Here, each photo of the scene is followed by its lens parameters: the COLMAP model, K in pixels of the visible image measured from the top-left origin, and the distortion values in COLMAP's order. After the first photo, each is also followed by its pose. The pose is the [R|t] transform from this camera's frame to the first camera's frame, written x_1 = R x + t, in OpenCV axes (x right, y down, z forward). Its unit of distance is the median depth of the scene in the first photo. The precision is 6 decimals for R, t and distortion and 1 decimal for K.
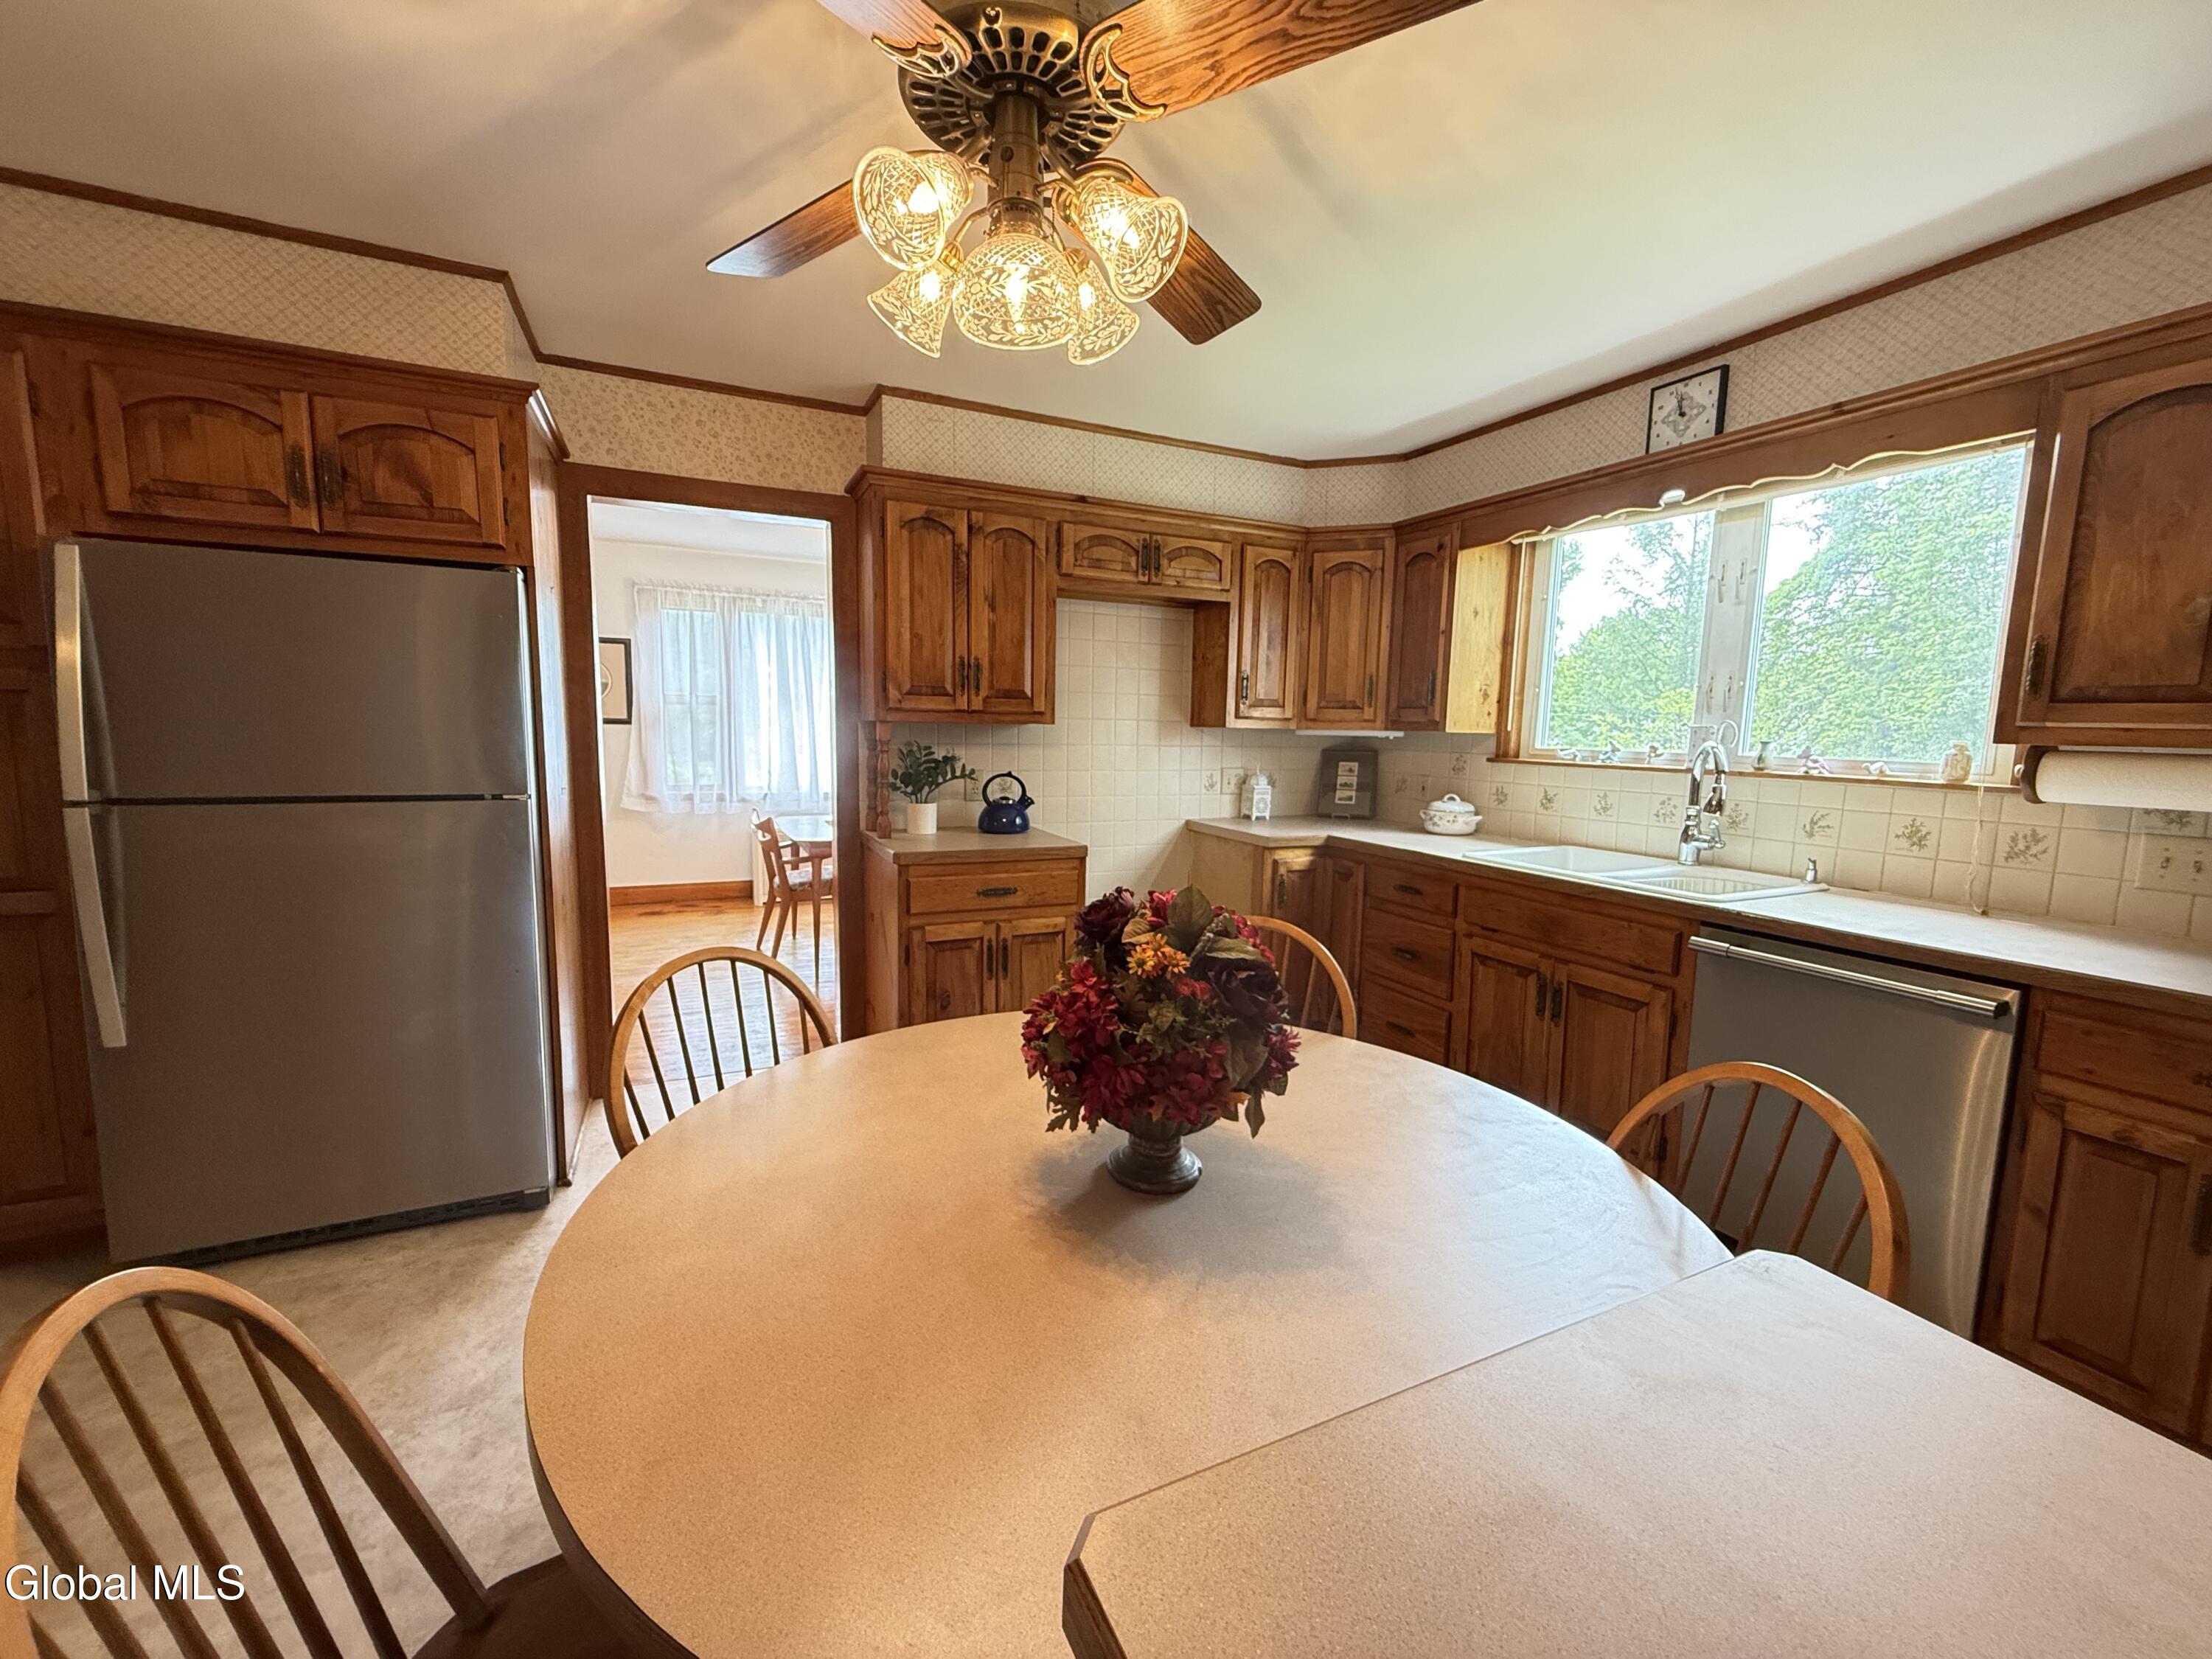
lens RADIAL K [[883.0, 0, 1104.7], [0, 883.0, 827.8], [0, 0, 1]] dist [0.000751, 0.000172]
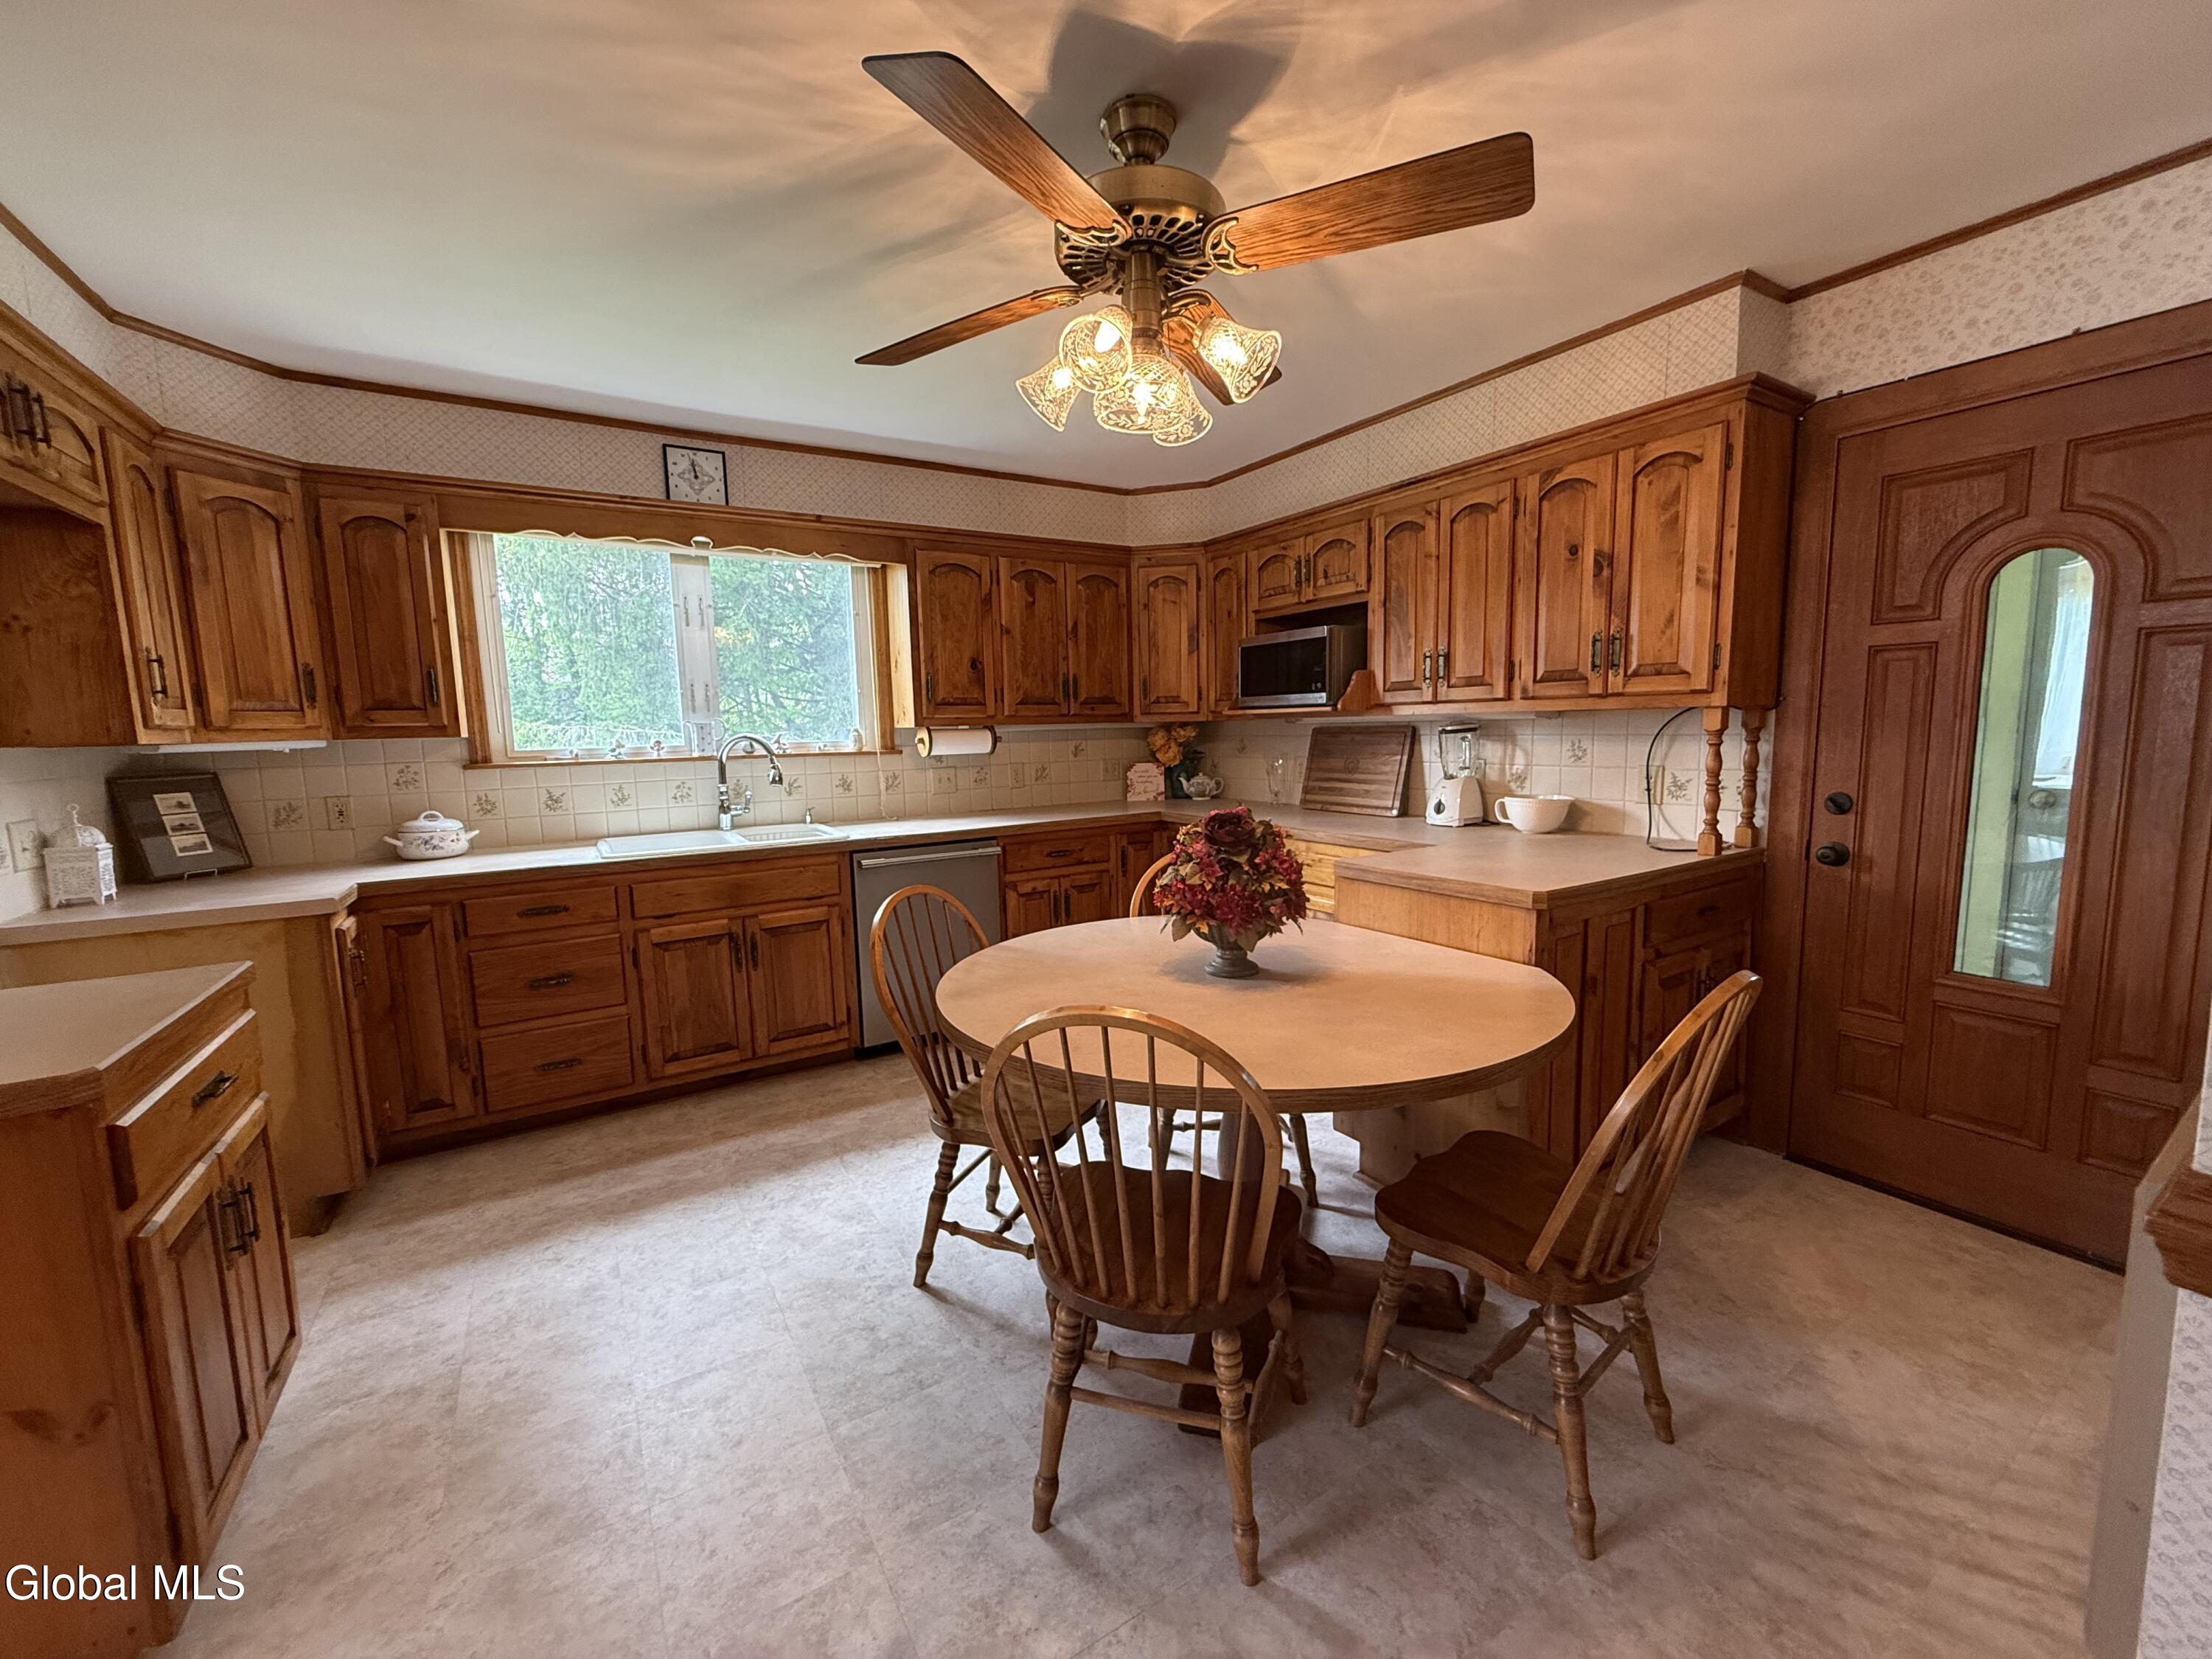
lens RADIAL K [[883.0, 0, 1105.0], [0, 883.0, 832.5], [0, 0, 1]] dist [0.000751, 0.000172]
pose [[-0.109738, -0.142726, 0.983660, -0.671589], [0.134586, 0.978389, 0.156975, -0.082688], [-0.984807, 0.149613, -0.088158, 0.564463]]
